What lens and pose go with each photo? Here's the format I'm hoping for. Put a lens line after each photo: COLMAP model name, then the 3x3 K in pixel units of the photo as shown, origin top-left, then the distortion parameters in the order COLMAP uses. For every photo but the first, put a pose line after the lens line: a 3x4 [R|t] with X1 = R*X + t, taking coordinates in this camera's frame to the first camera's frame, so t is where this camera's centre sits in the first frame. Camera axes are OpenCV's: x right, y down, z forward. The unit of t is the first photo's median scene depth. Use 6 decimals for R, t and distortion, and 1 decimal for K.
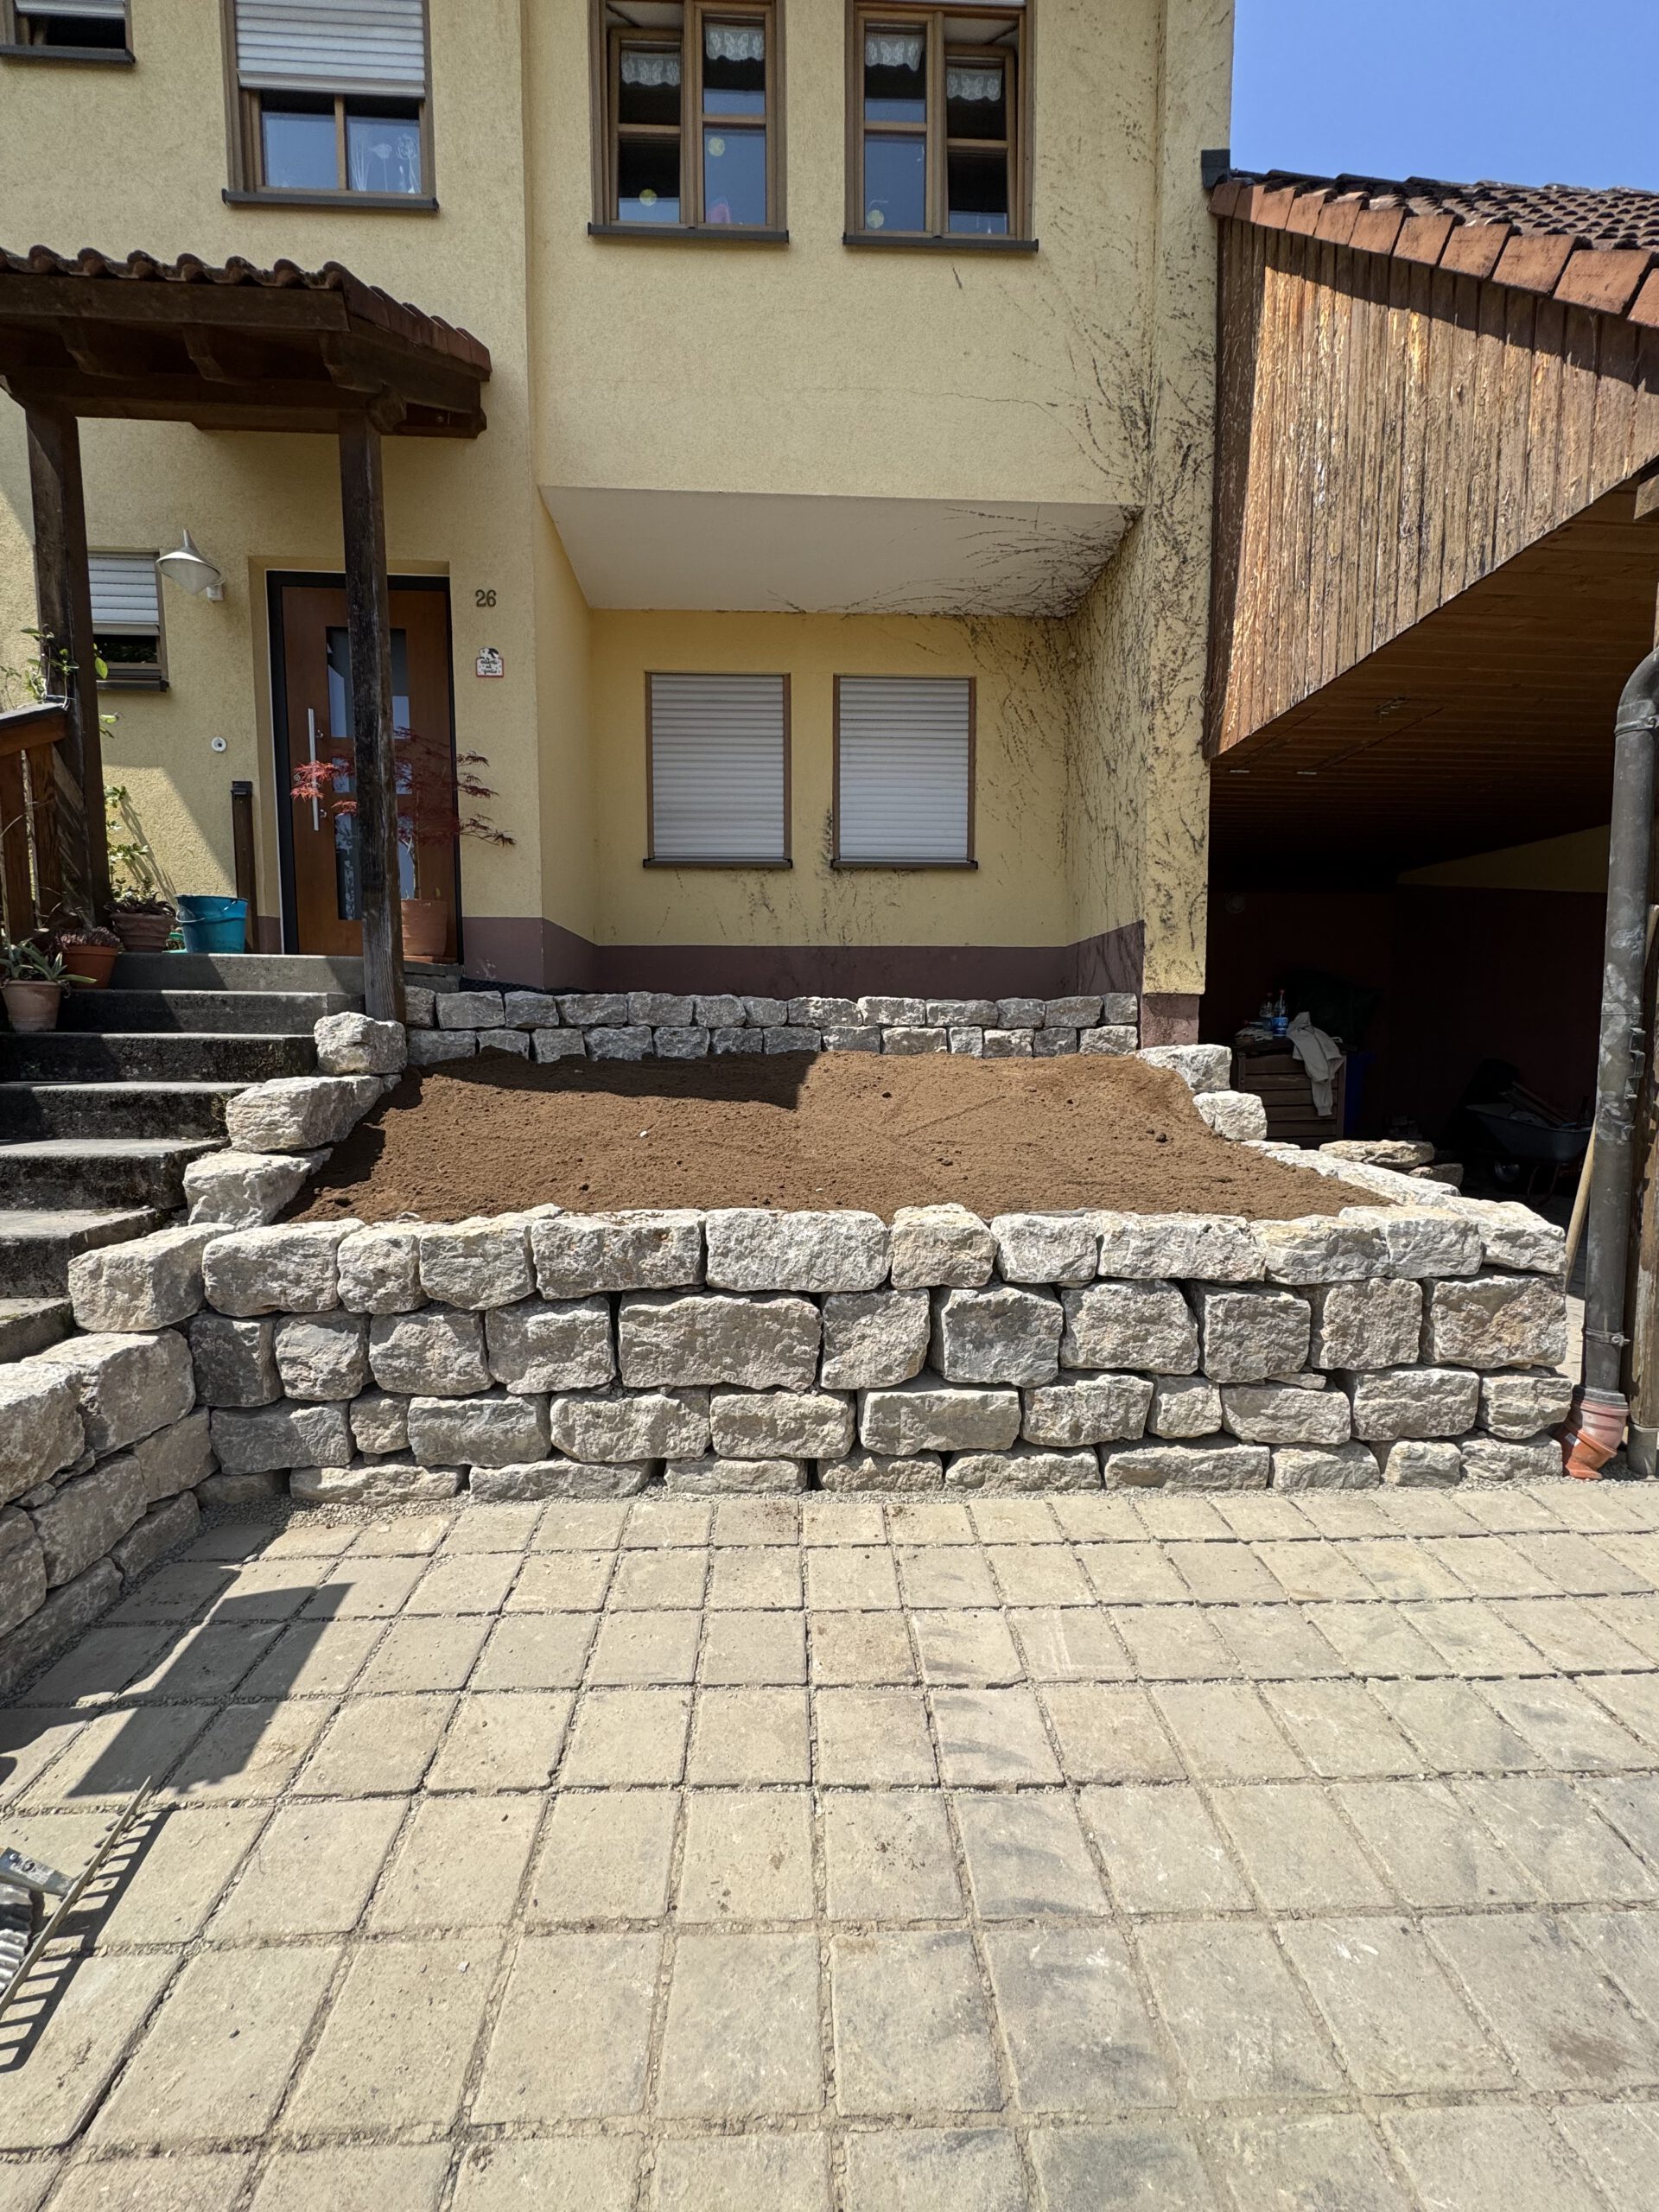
lens RADIAL K [[882.6, 0, 832.3], [0, 882.6, 1111.5], [0, 0, 1]] dist [-0.003781, 0.000864]
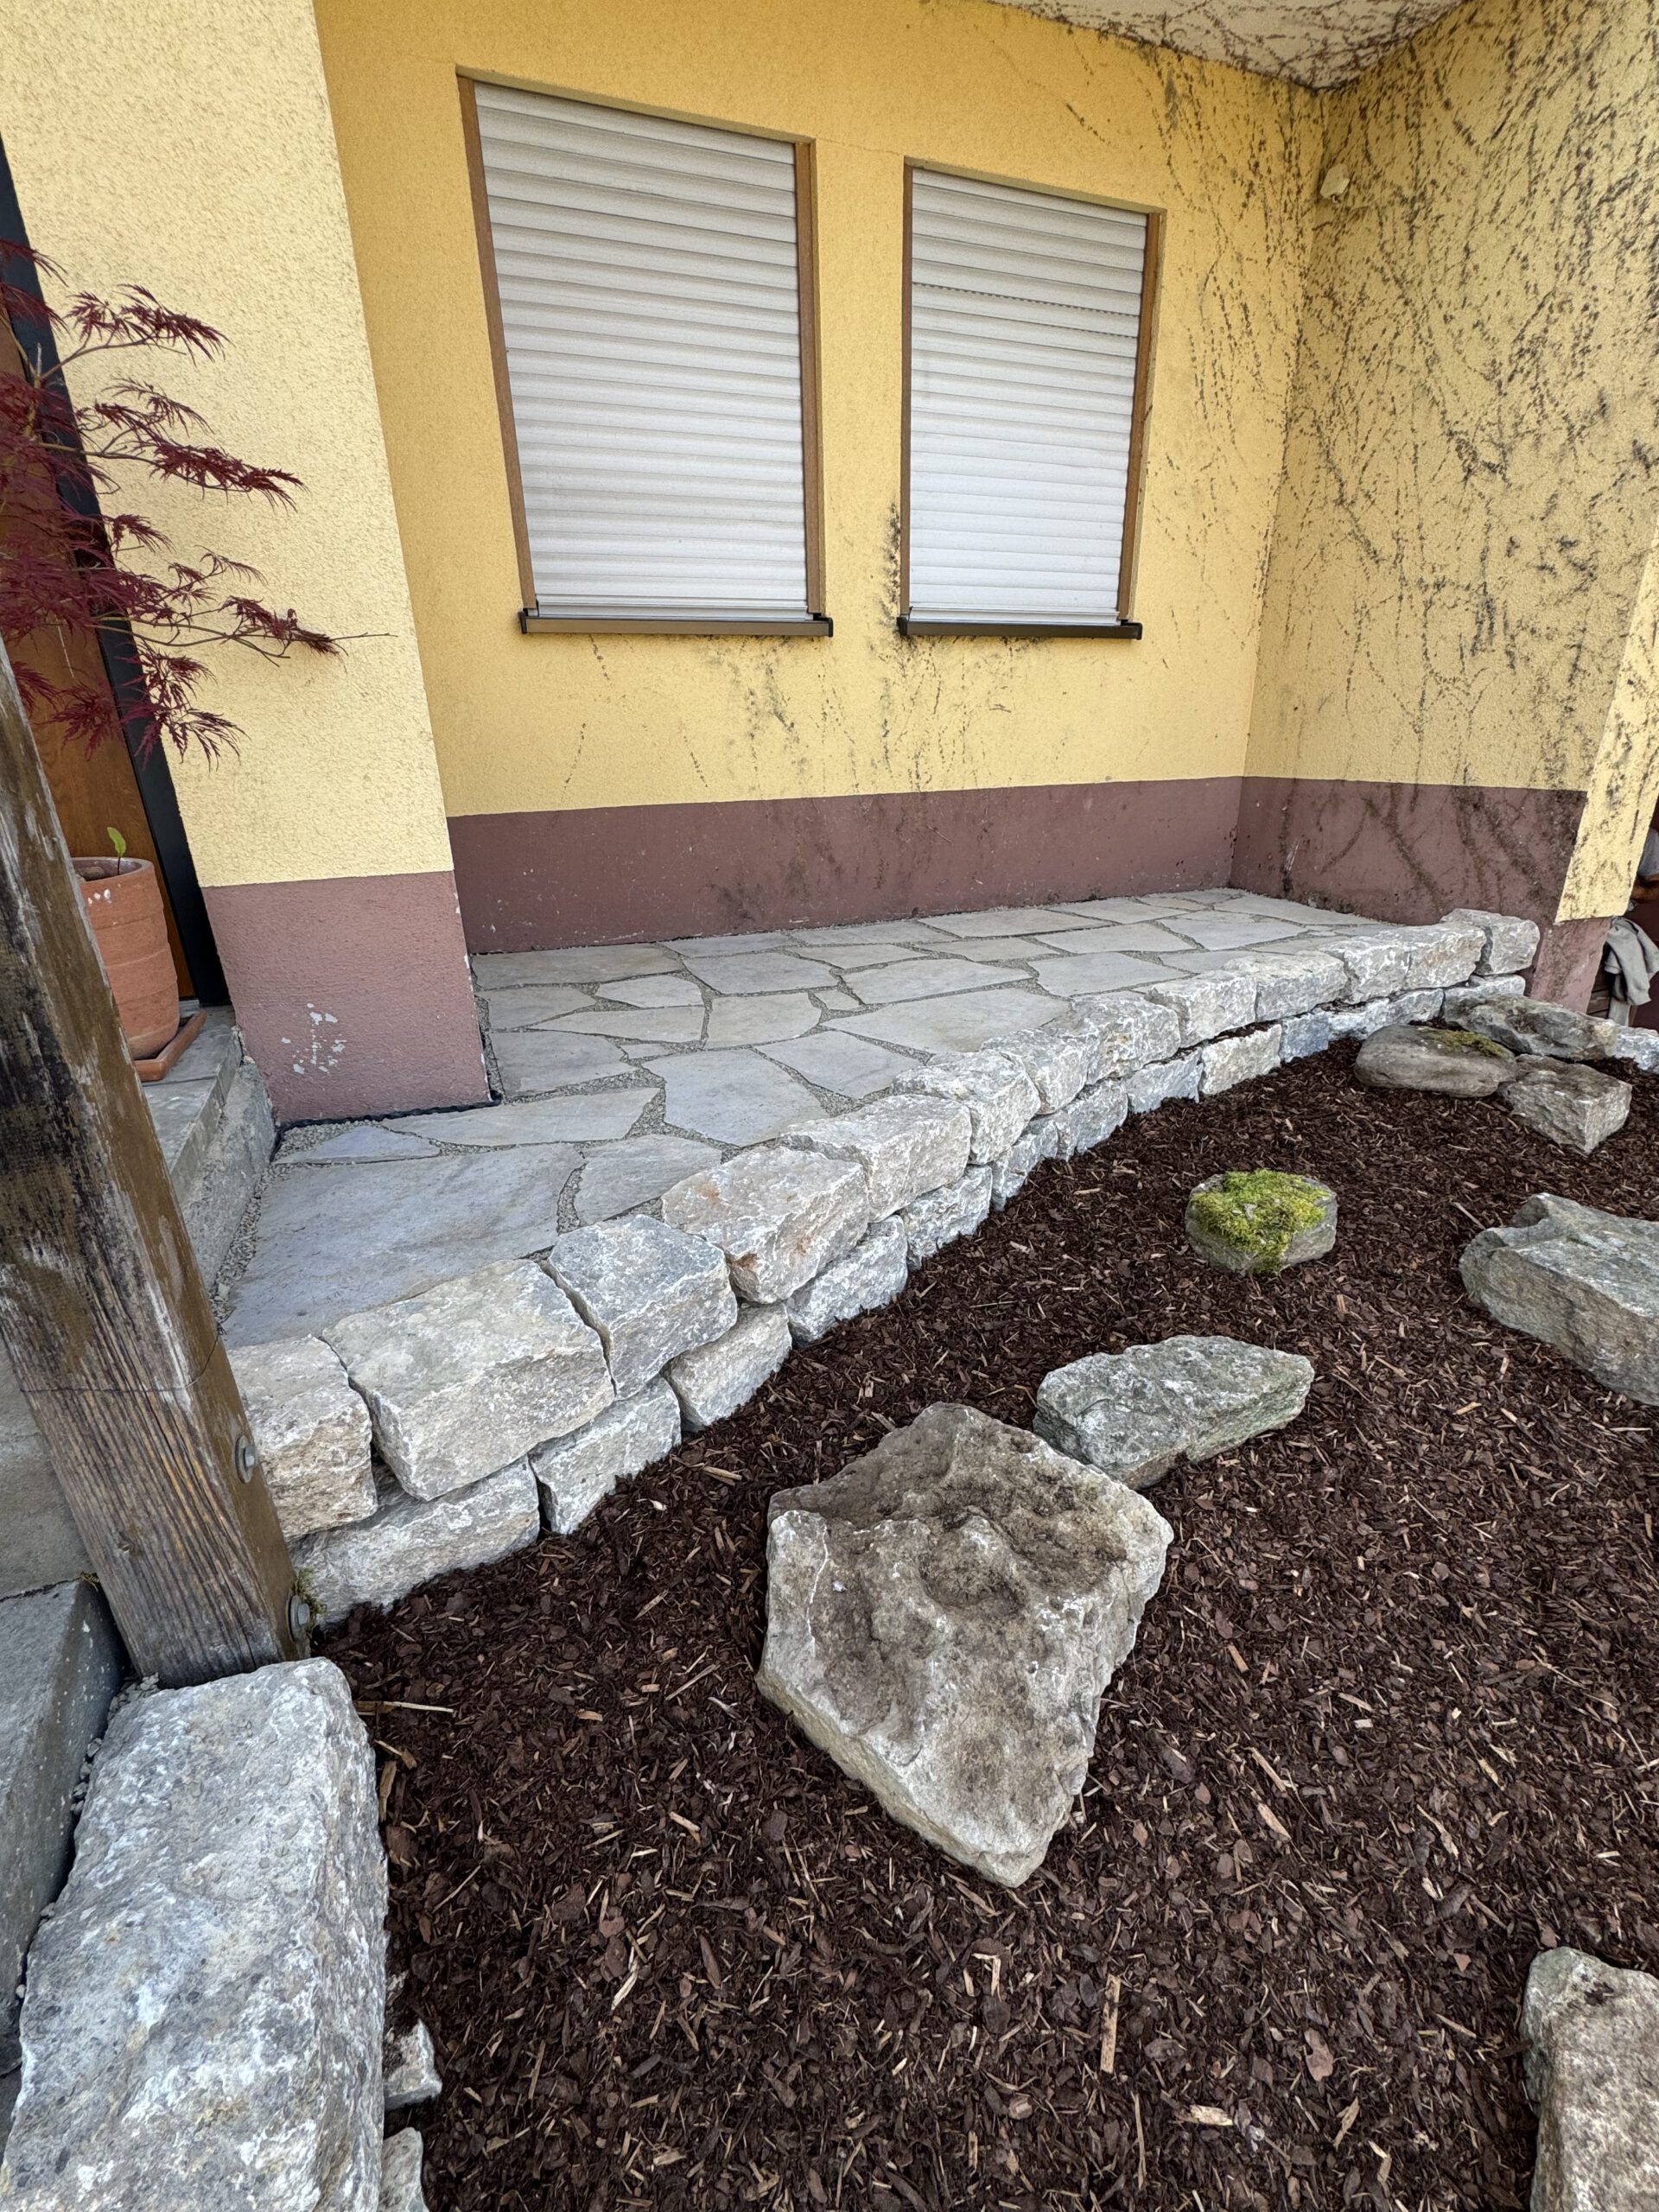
lens RADIAL K [[954.7, 0, 831.5], [0, 954.7, 1111.4], [0, 0, 1]] dist [-0.002121, -0.000070]
pose [[0.943764, -0.140885, 0.299100, -0.537729], [0.047893, 0.953379, 0.297951, -0.401888], [-0.327133, -0.266871, 0.906512, 0.985475]]
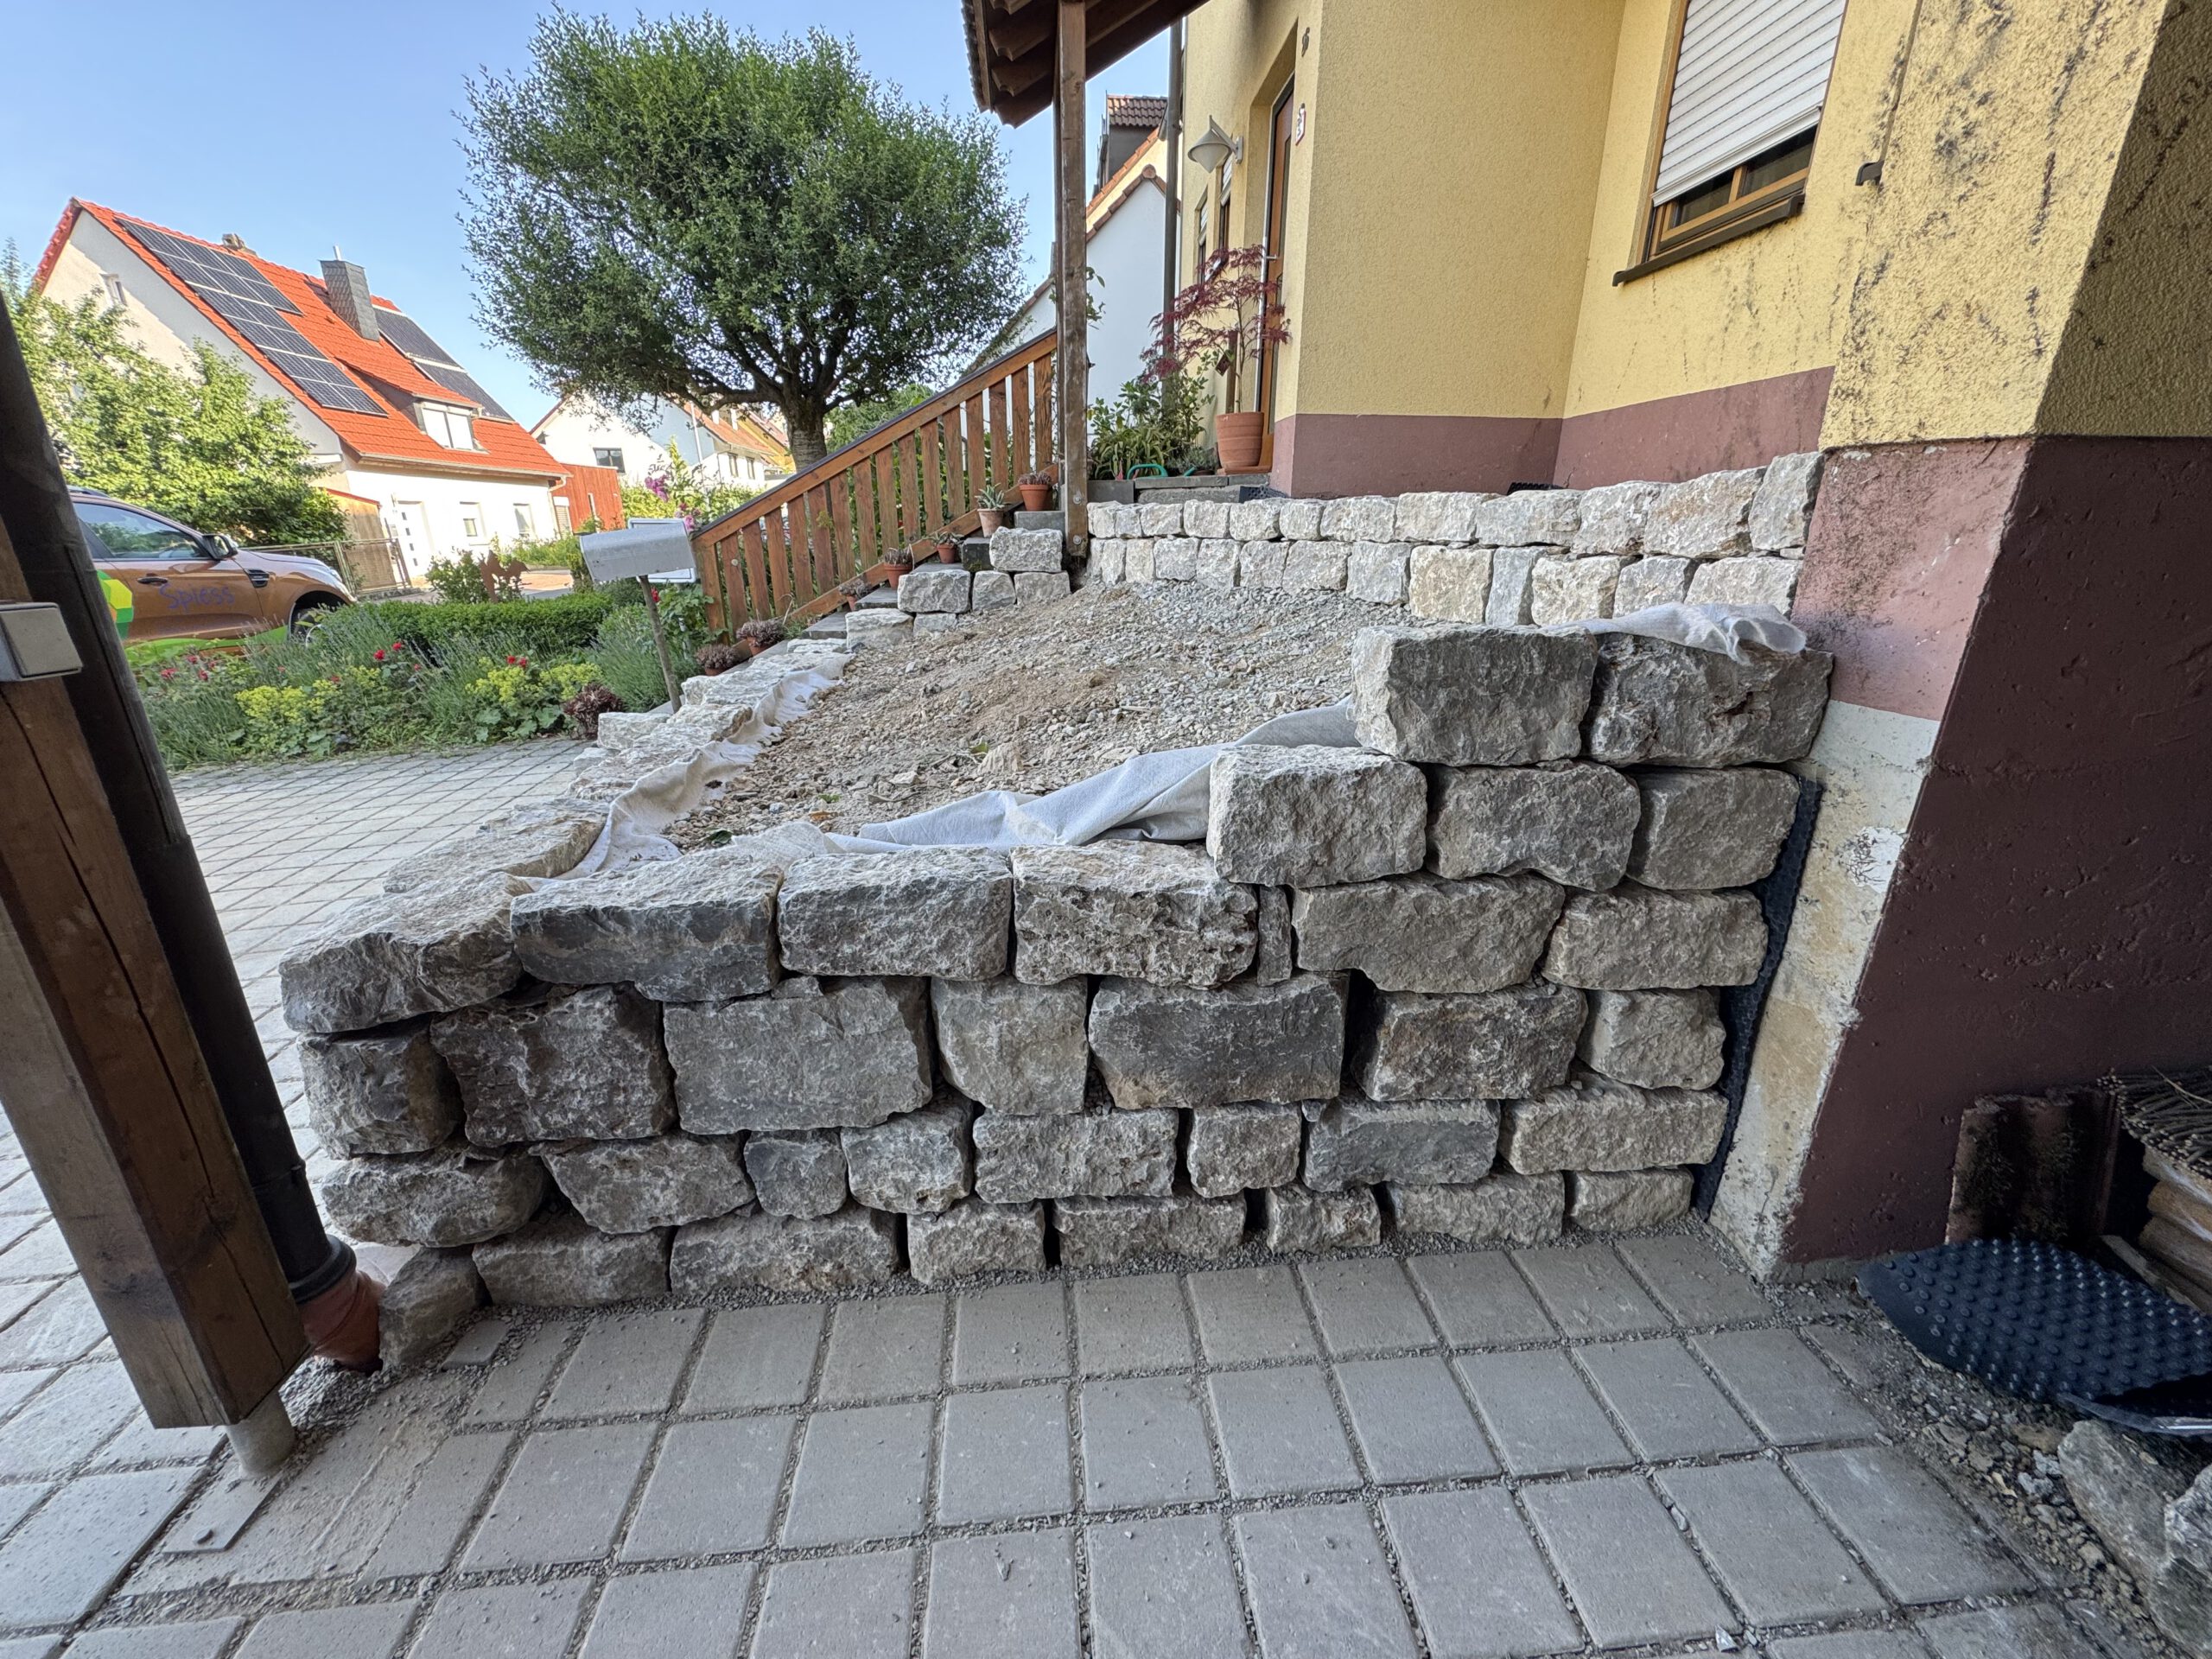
lens RADIAL K [[882.6, 0, 1104.4], [0, 882.6, 829.5], [0, 0, 1]] dist [-0.003781, 0.000864]
pose [[0.030034, 0.331166, -0.943094, 1.206342], [-0.088158, 0.940721, 0.327525, -0.157601], [0.995654, 0.073304, 0.057449, 1.327063]]
